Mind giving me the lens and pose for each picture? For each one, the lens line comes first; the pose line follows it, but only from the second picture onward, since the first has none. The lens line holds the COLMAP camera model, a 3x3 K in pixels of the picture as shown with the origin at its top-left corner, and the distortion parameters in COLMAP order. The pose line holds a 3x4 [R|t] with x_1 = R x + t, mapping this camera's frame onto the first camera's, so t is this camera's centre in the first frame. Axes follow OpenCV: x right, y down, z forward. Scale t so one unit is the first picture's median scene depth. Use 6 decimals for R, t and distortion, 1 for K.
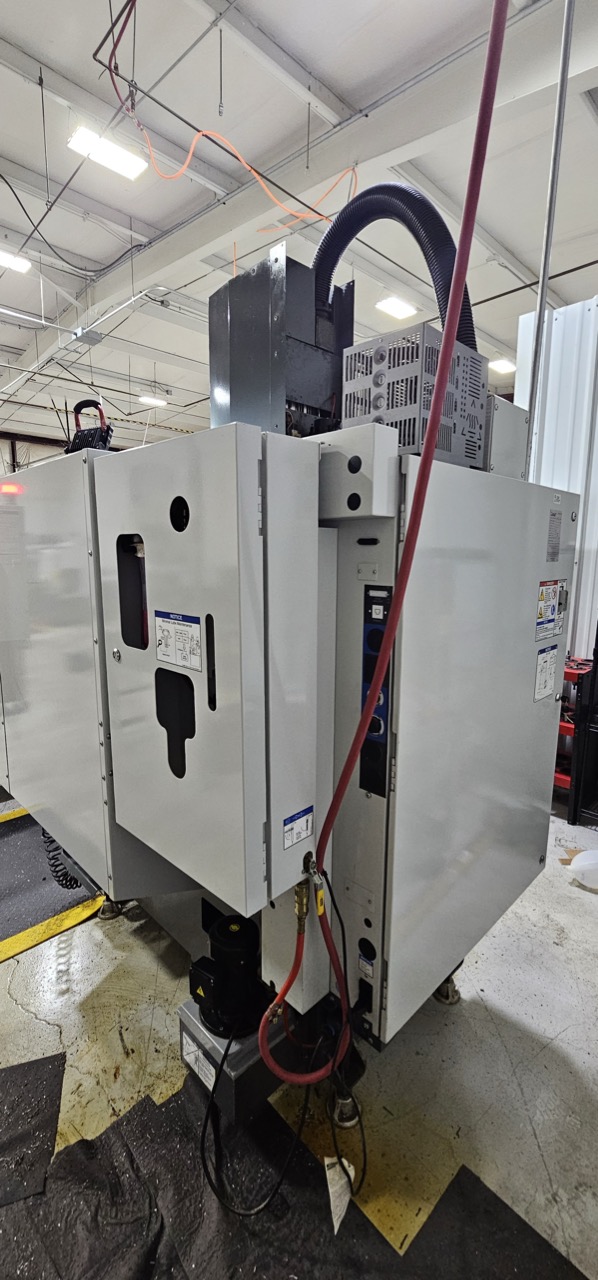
lens RADIAL K [[524.0, 0, 295.9], [0, 524.0, 636.6], [0, 0, 1]] dist [-0.003297, 0.000854]
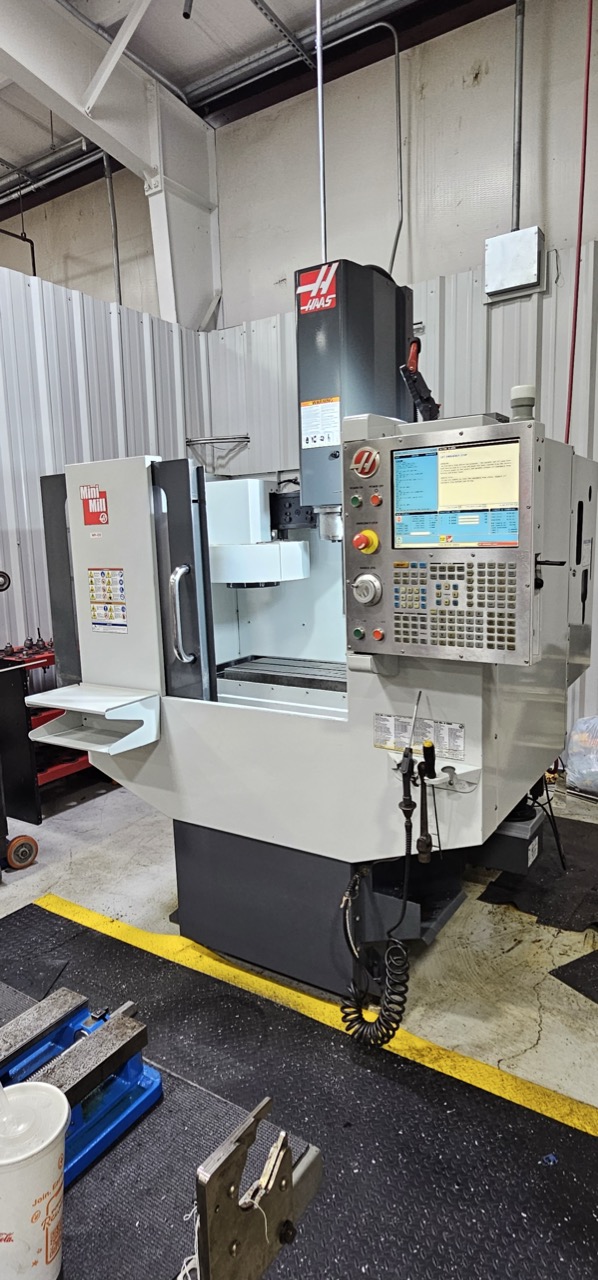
lens RADIAL K [[725.3, 0, 293.0], [0, 725.3, 632.3], [0, 0, 1]] dist [-0.000028, -0.001182]
pose [[-0.216391, -0.132049, 0.967335, -1.841359], [0.188187, 0.966589, 0.174044, -0.269113], [-0.957998, 0.219702, -0.184312, 1.780550]]
